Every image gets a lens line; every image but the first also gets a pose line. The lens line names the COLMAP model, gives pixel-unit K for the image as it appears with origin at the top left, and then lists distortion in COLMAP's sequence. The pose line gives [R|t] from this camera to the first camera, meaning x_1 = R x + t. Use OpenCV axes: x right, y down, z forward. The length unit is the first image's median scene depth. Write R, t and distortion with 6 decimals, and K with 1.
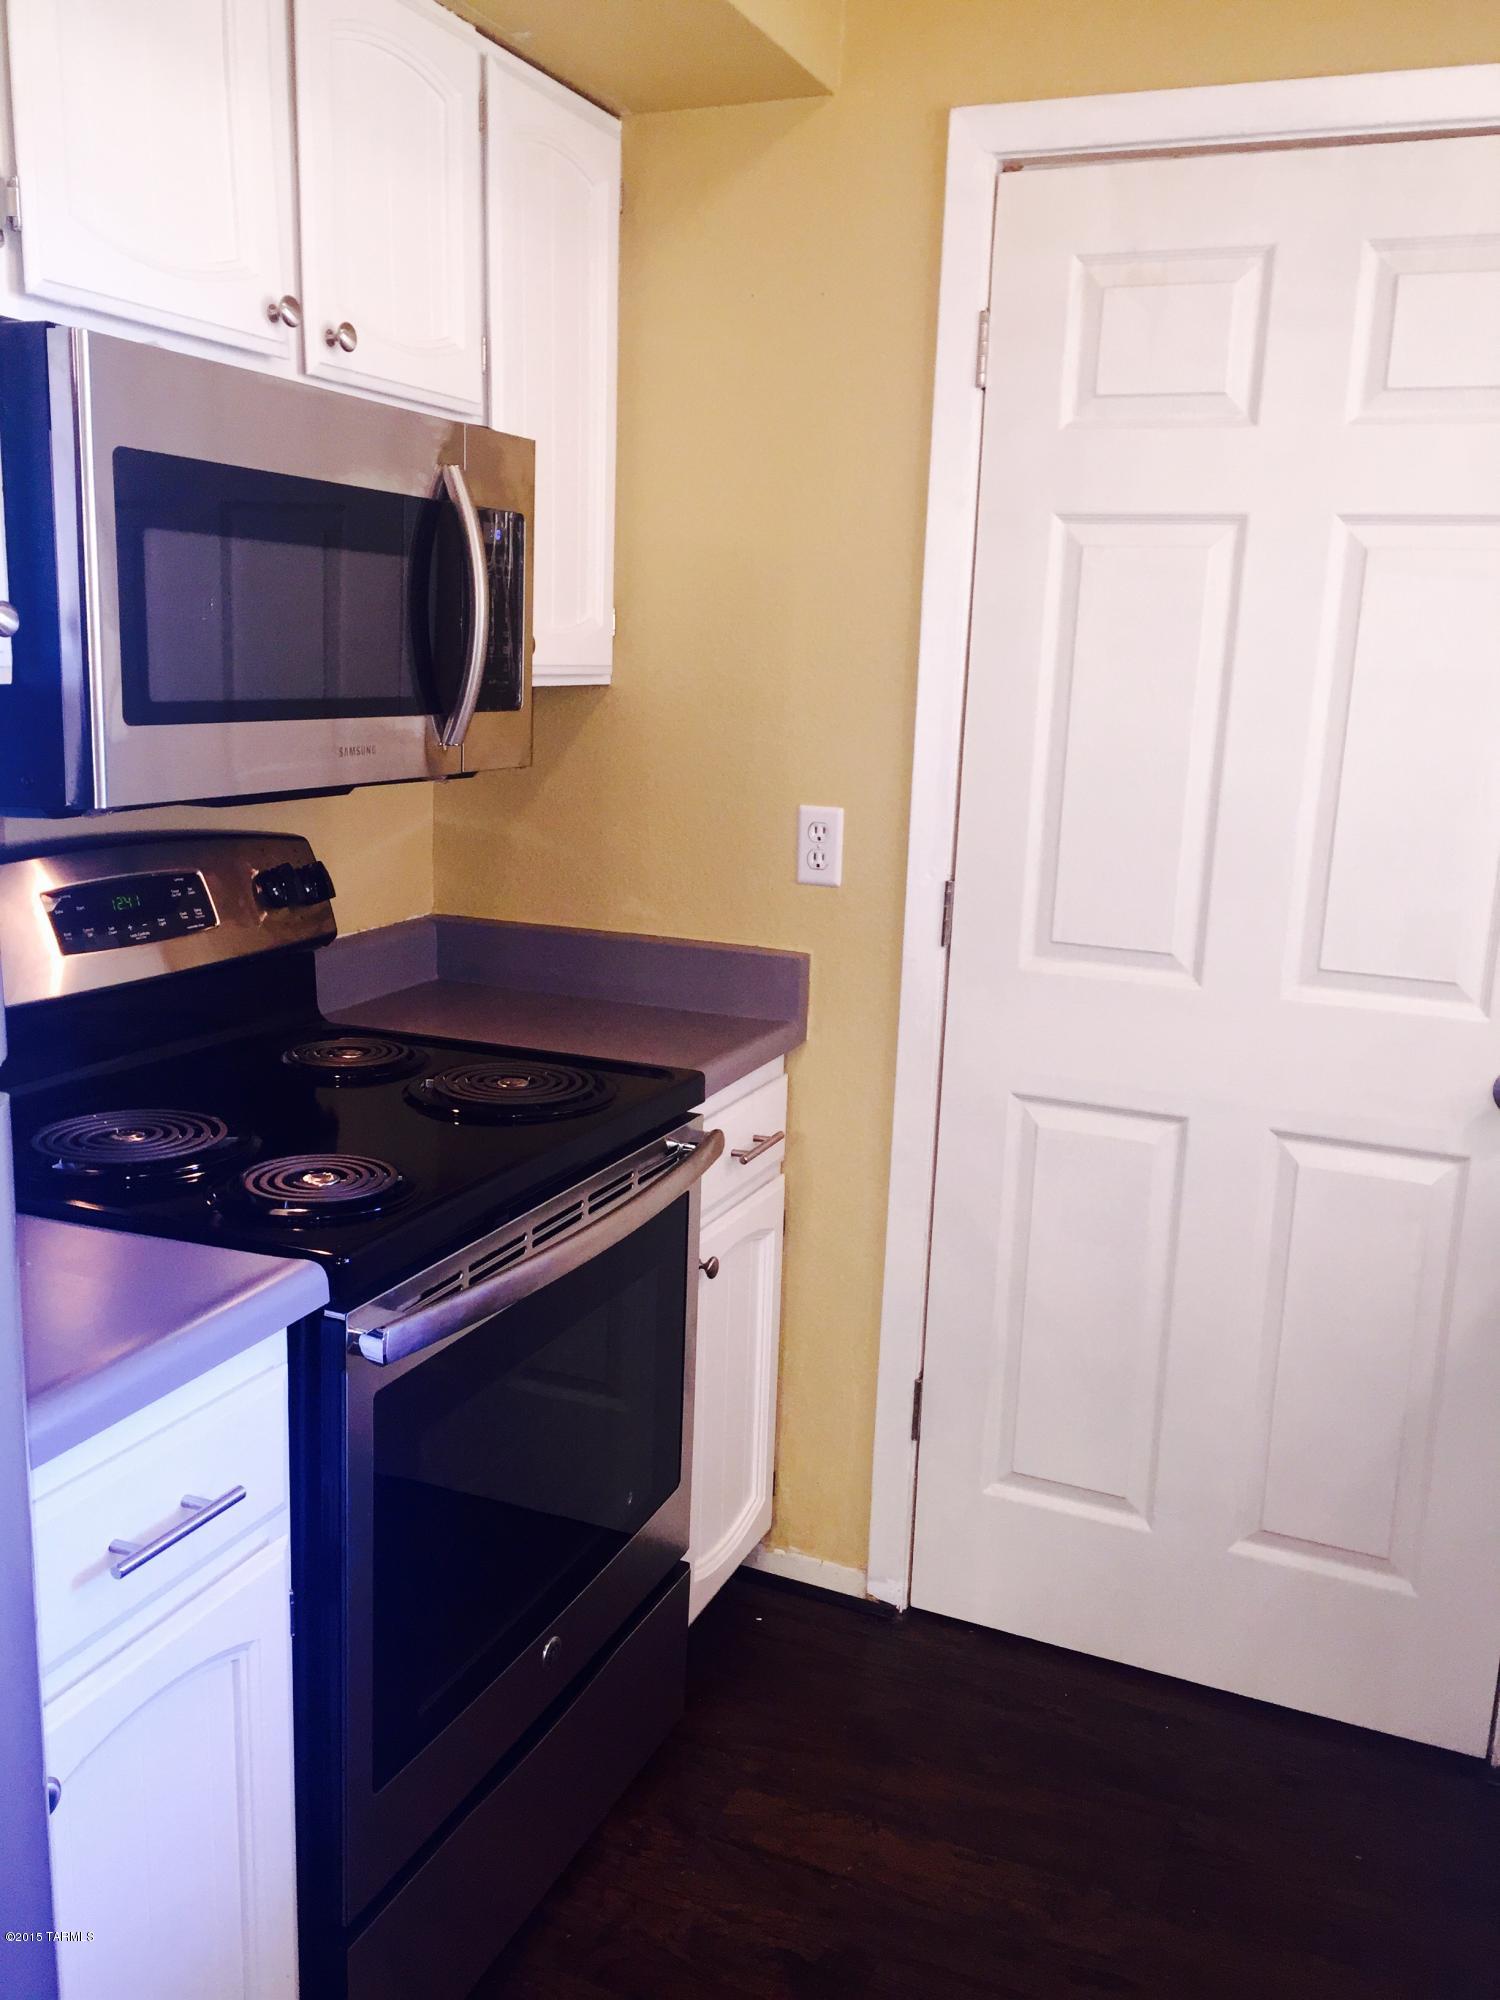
lens RADIAL K [[1727.4, 0, 752.3], [0, 1727.4, 994.9], [0, 0, 1]] dist [0.098890, -0.118998]
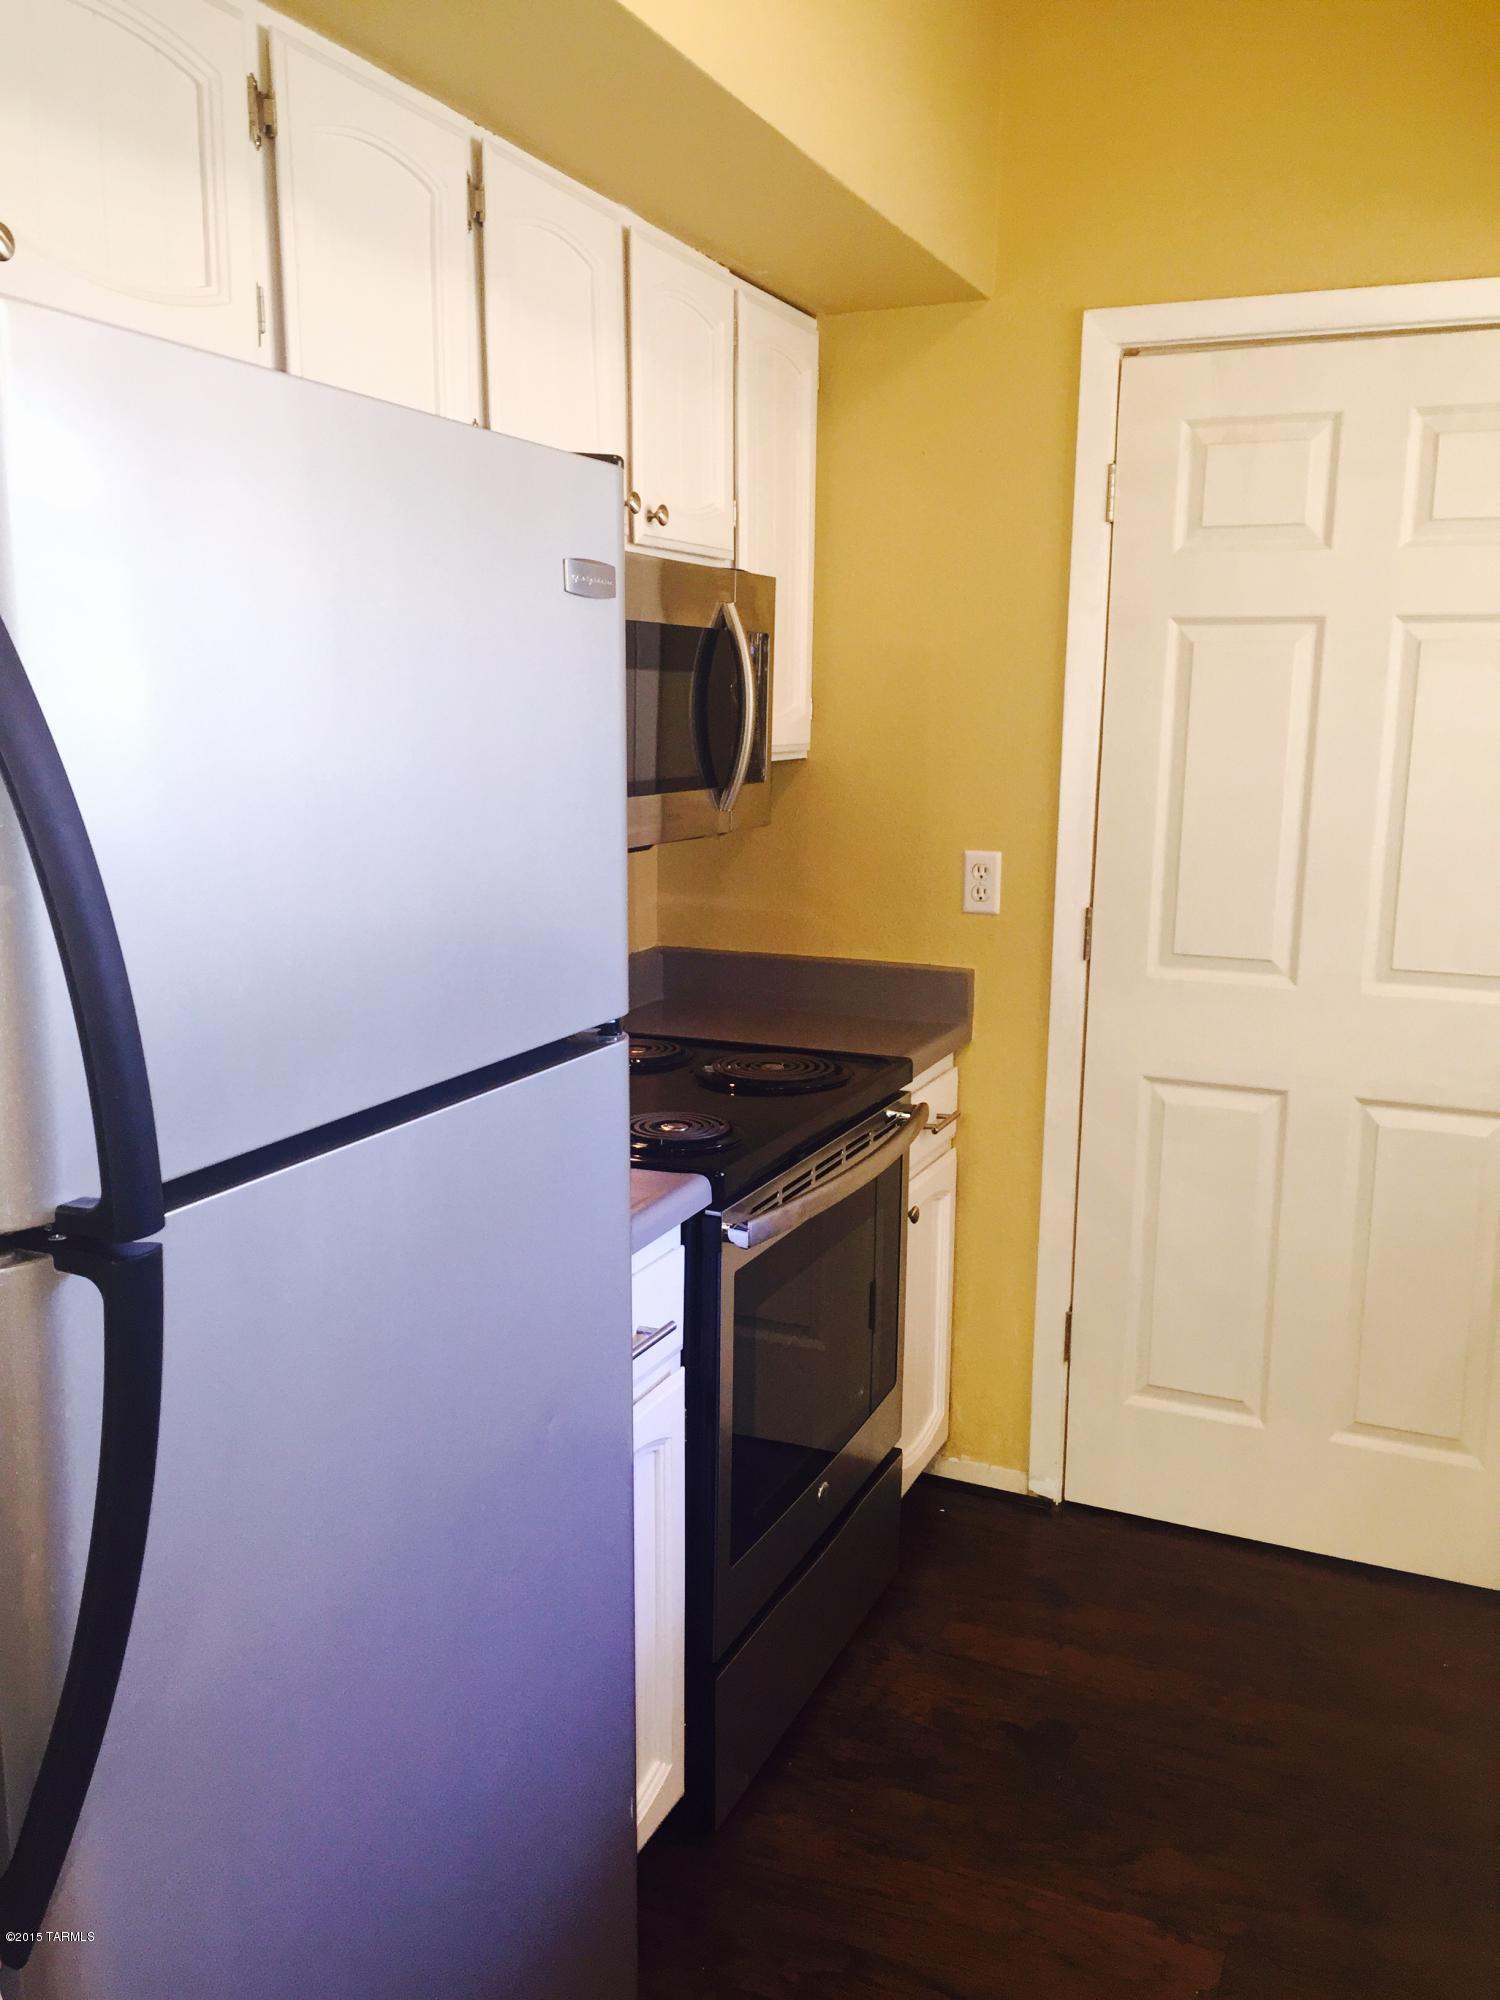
lens RADIAL K [[1695.9, 0, 759.2], [0, 1695.9, 1004.4], [0, 0, 1]] dist [0.094283, -0.111060]
pose [[0.999623, -0.021367, -0.017218, -0.113313], [0.020967, 0.999514, -0.023052, 0.029718], [0.017702, 0.022683, 0.999586, -0.253946]]
